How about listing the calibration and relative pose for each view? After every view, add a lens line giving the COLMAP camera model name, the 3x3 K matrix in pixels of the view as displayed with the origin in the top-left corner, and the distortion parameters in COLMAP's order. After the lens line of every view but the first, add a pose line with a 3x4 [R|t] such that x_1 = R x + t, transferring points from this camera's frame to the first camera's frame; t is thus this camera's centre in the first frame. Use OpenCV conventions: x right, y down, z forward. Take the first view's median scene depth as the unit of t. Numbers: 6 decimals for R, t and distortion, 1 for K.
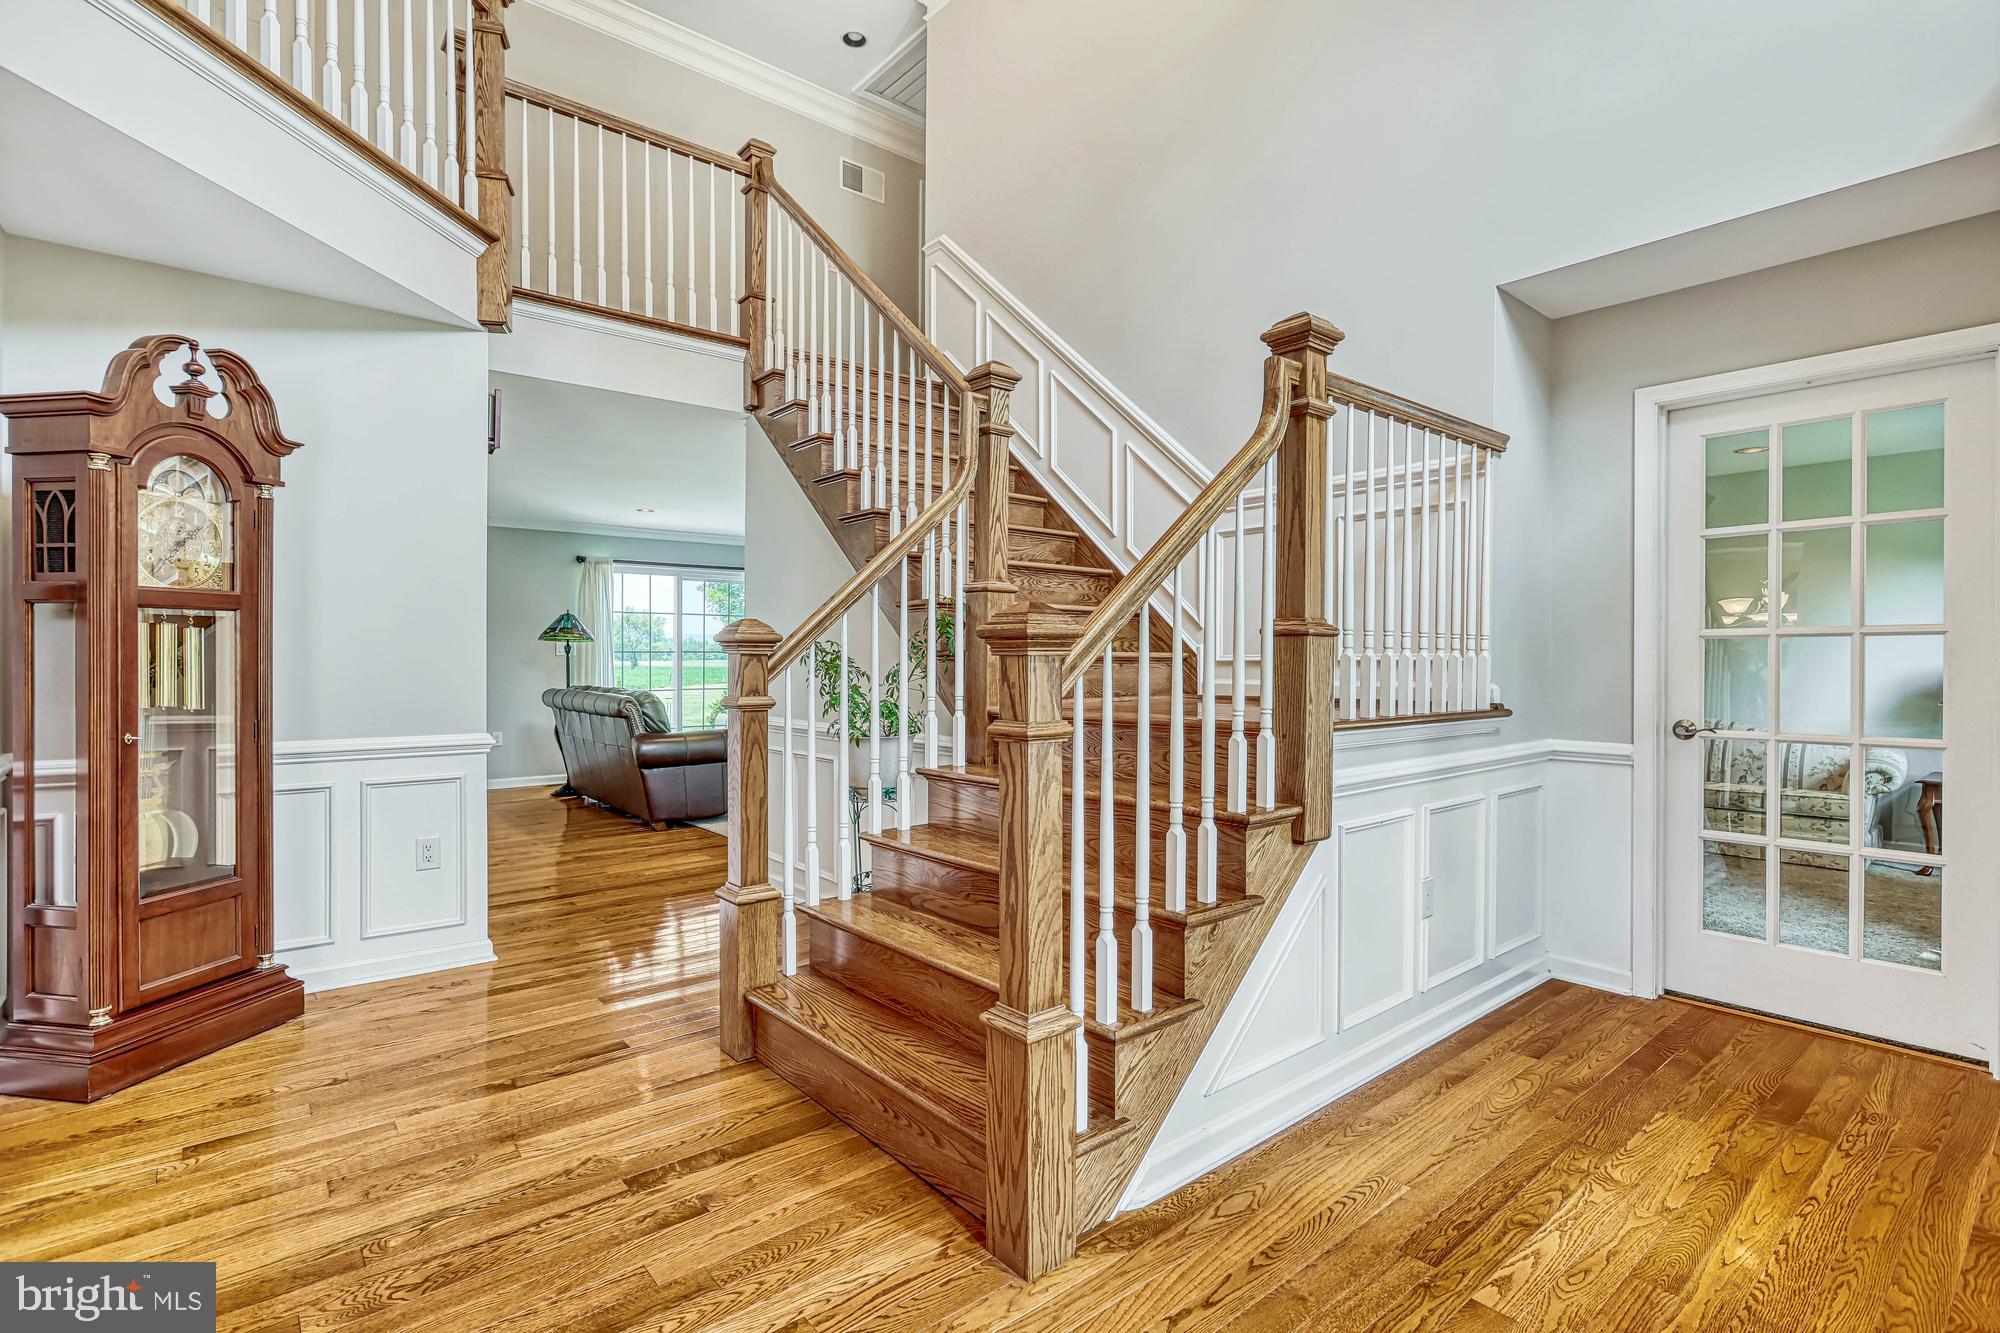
lens RADIAL K [[944.9, 0, 1004.6], [0, 944.9, 657.8], [0, 0, 1]] dist [-0.000516, 0.003078]
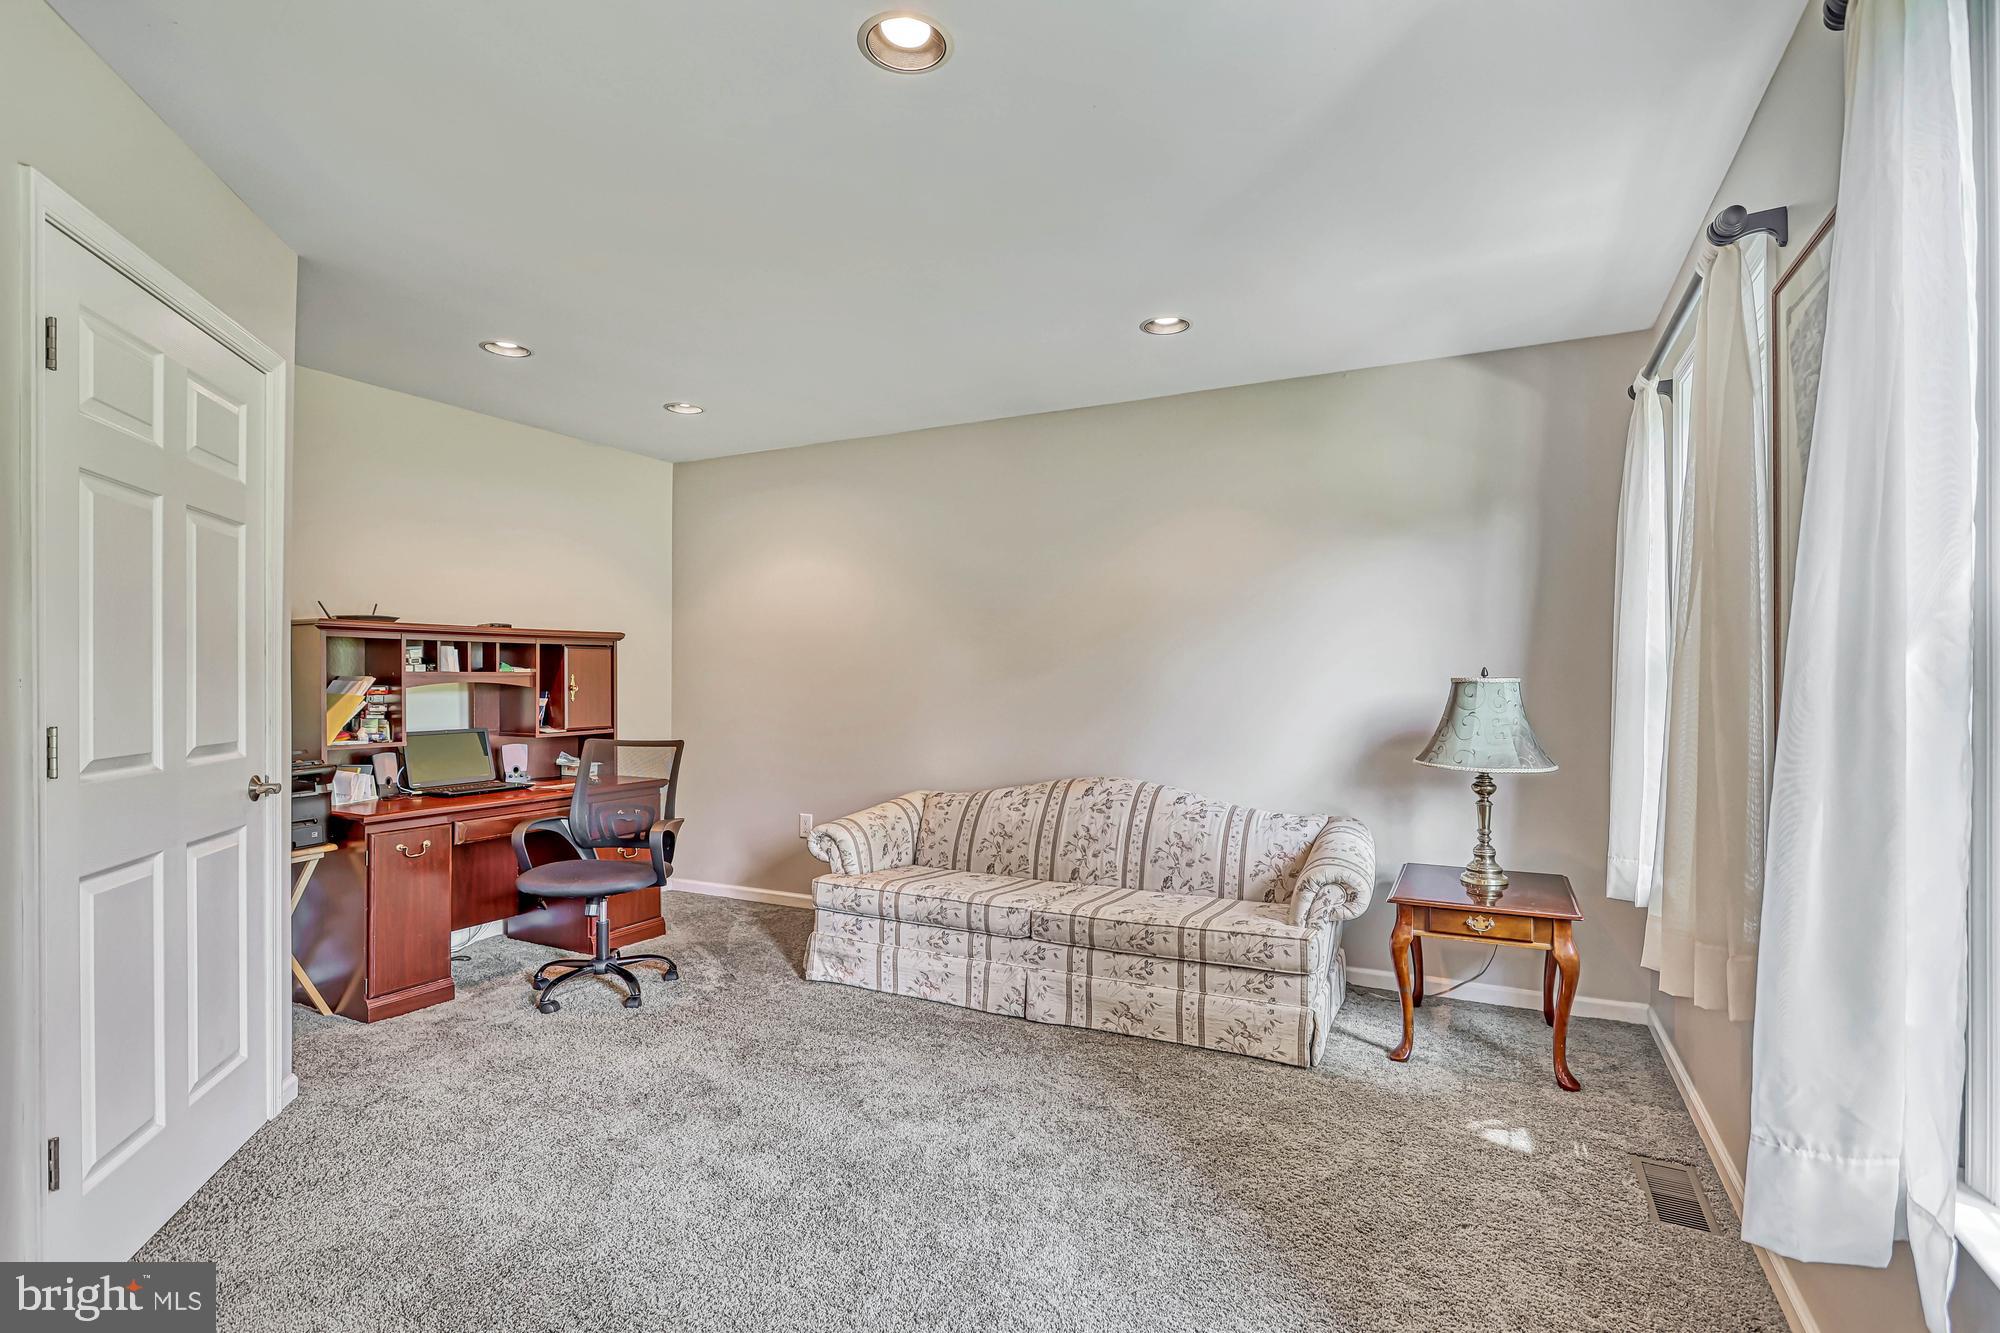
lens RADIAL K [[944.9, 0, 1001.6], [0, 944.9, 673.3], [0, 0, 1]] dist [-0.000516, 0.003078]
pose [[0.922885, 0.003489, 0.385059, 0.496179], [-0.004532, 0.999988, 0.001800, -0.008405], [-0.385048, -0.003407, 0.922890, 0.531998]]
